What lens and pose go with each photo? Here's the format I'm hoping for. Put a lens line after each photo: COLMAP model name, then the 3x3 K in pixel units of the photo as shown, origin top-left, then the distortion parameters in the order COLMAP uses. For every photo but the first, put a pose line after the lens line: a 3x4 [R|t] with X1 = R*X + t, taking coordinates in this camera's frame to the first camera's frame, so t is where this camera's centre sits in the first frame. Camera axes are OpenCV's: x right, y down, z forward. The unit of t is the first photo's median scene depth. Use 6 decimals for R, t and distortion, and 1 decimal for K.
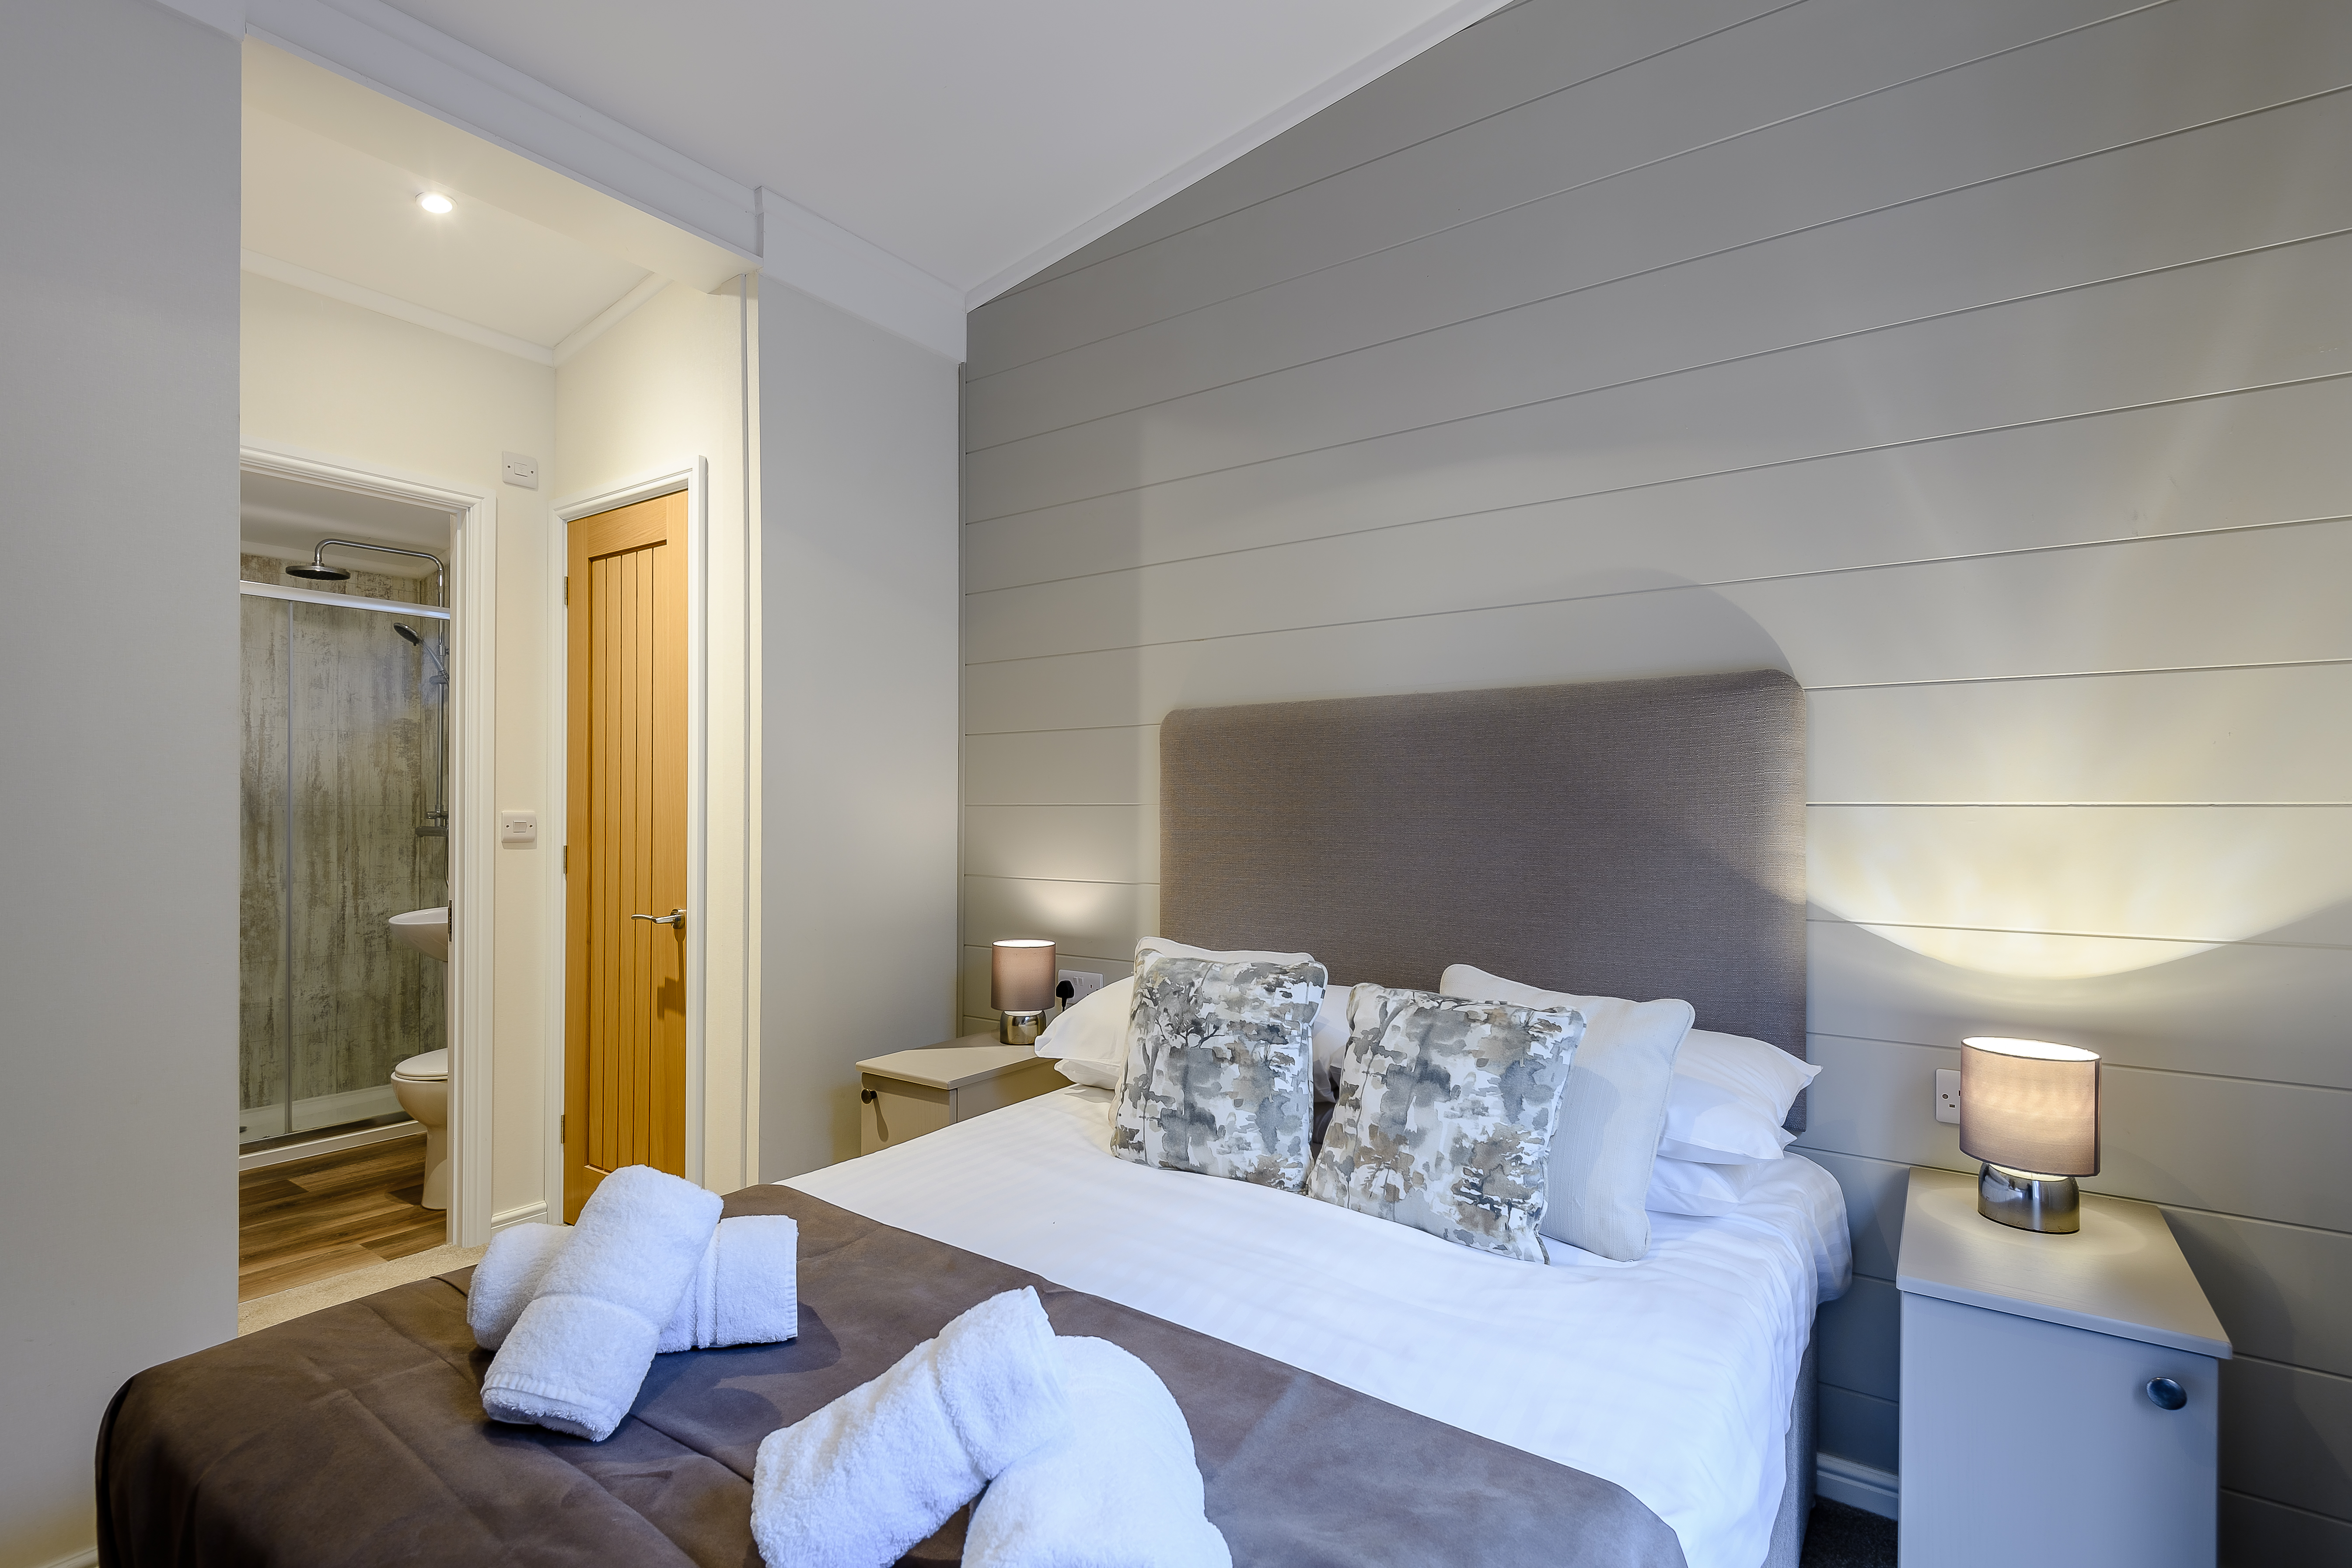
lens RADIAL K [[1095.4, 0, 1187.9], [0, 1095.4, 797.9], [0, 0, 1]] dist [-0.001568, -0.002989]
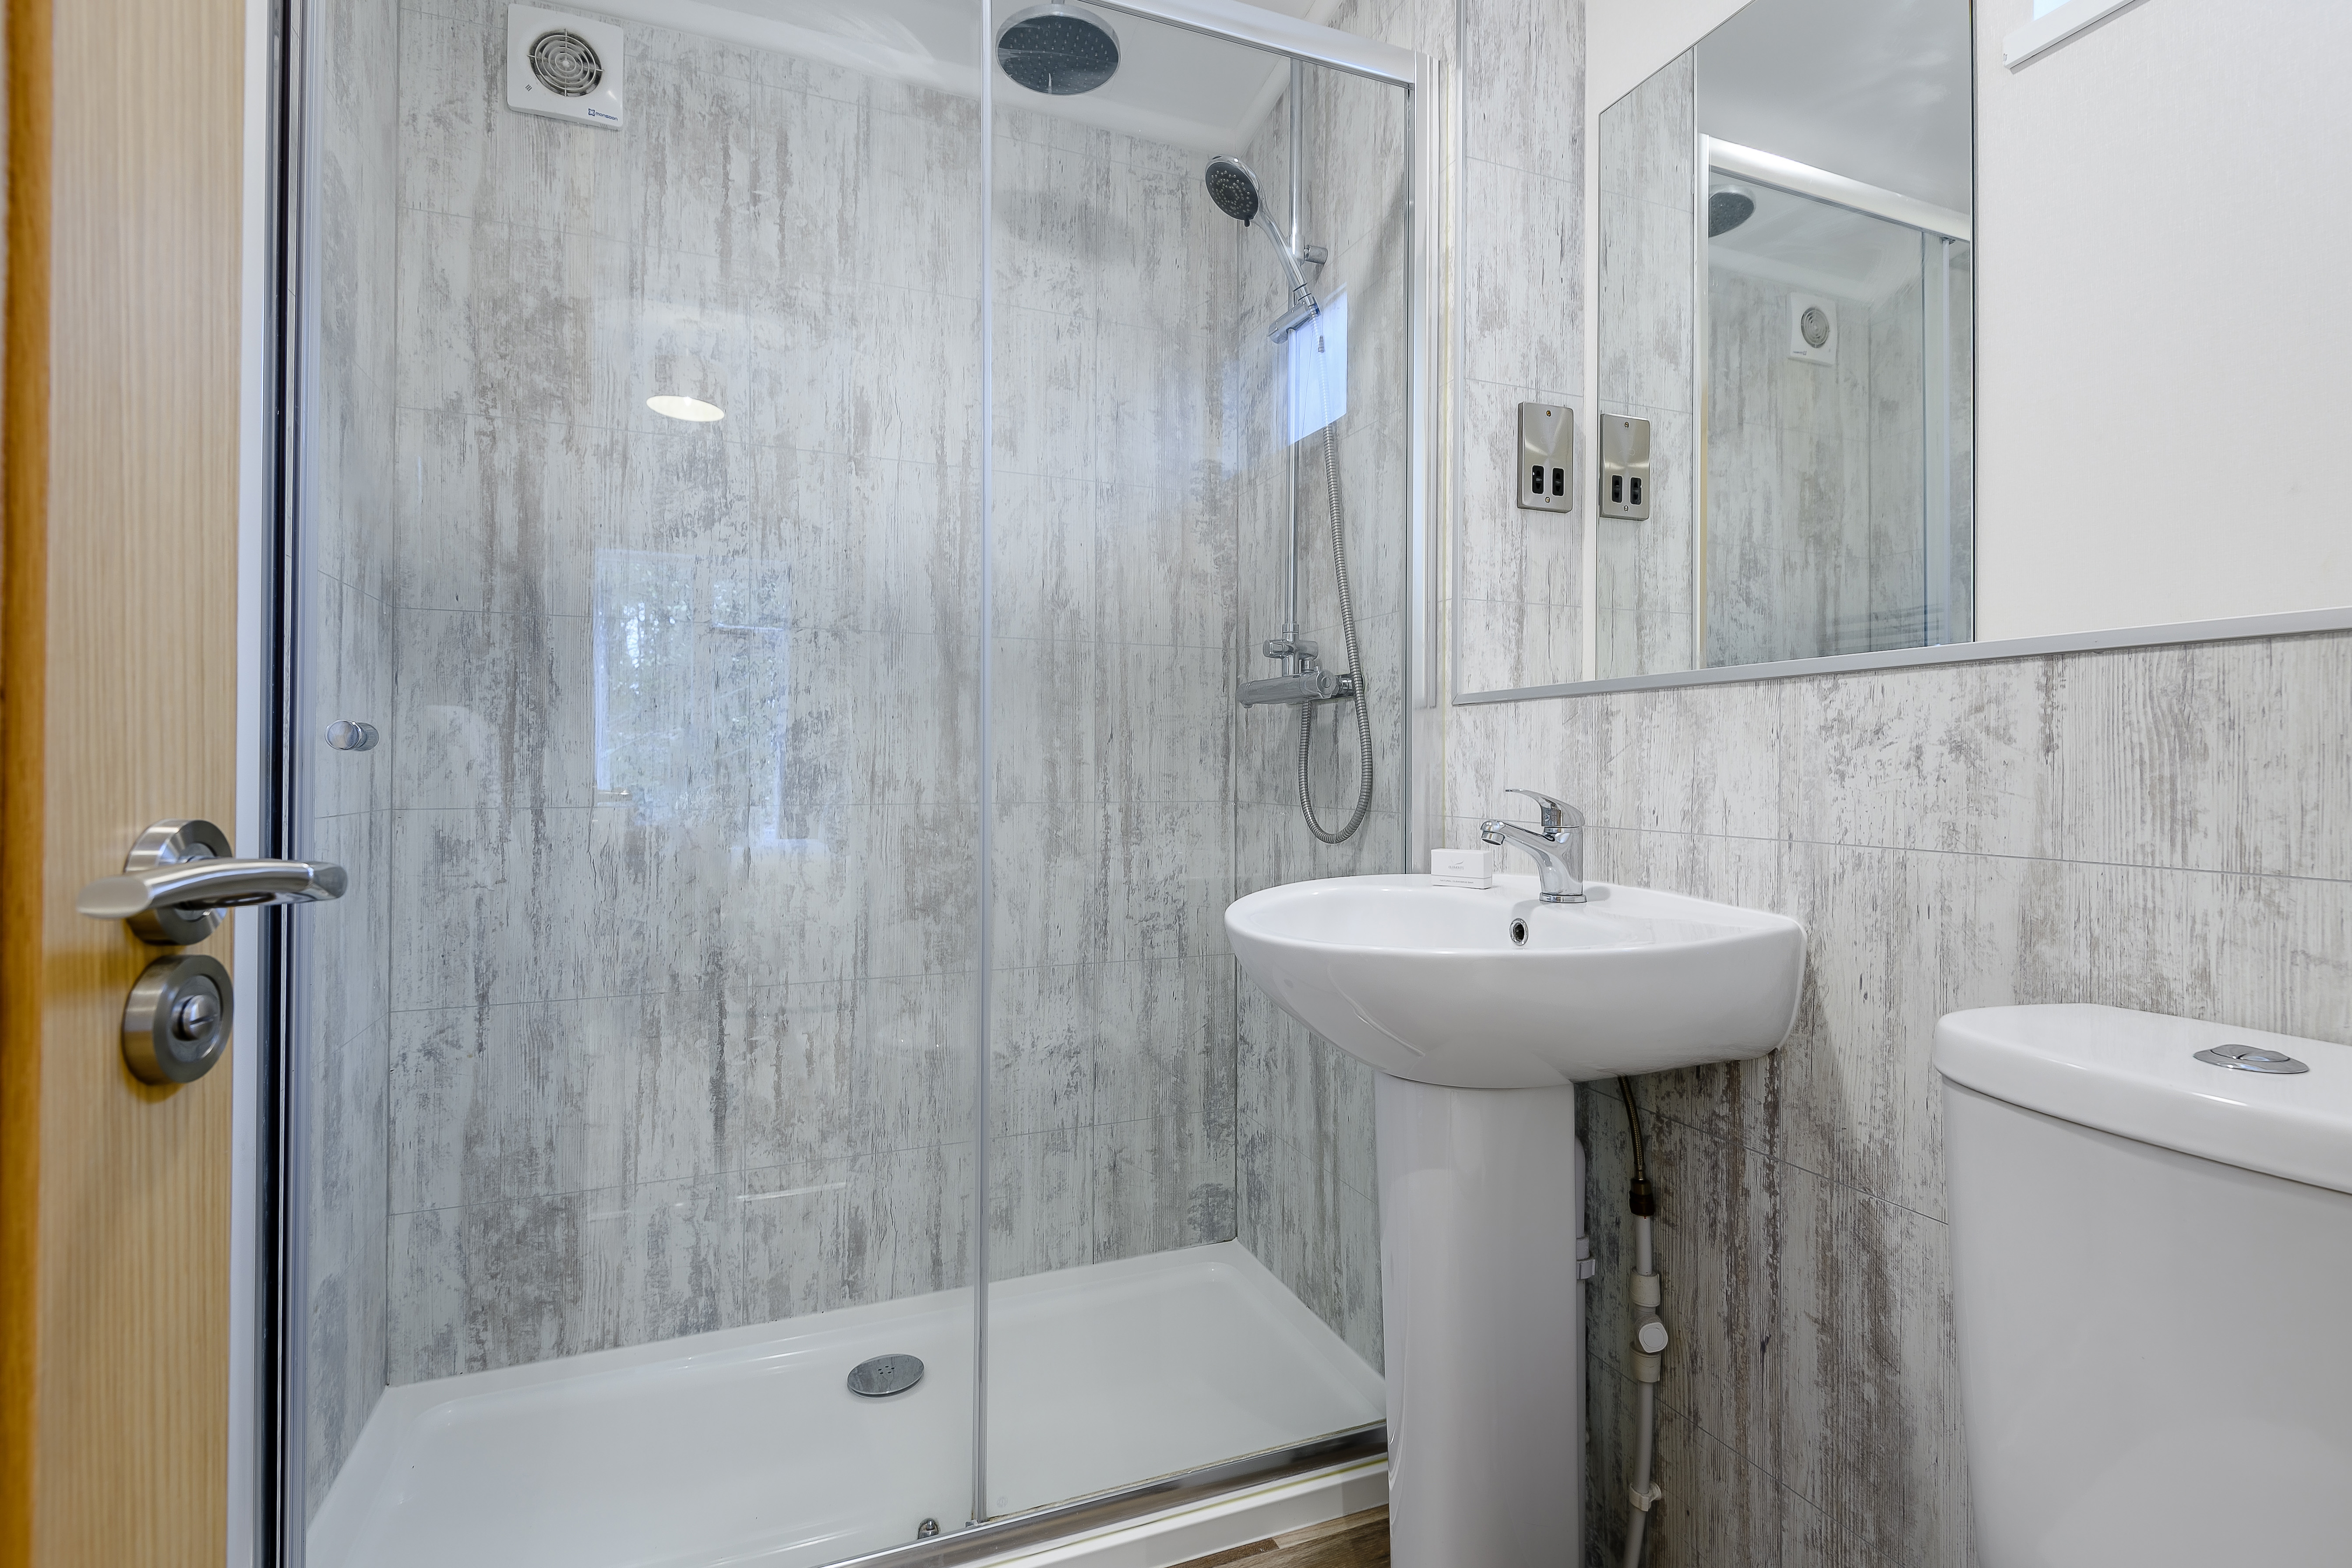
lens RADIAL K [[1095.4, 0, 1179.5], [0, 1095.4, 760.1], [0, 0, 1]] dist [-0.001568, -0.002989]
pose [[0.830652, 0.008304, -0.556729, -0.260989], [-0.001412, 0.999917, 0.012809, 0.027357], [0.556789, -0.009854, 0.830595, 0.338095]]
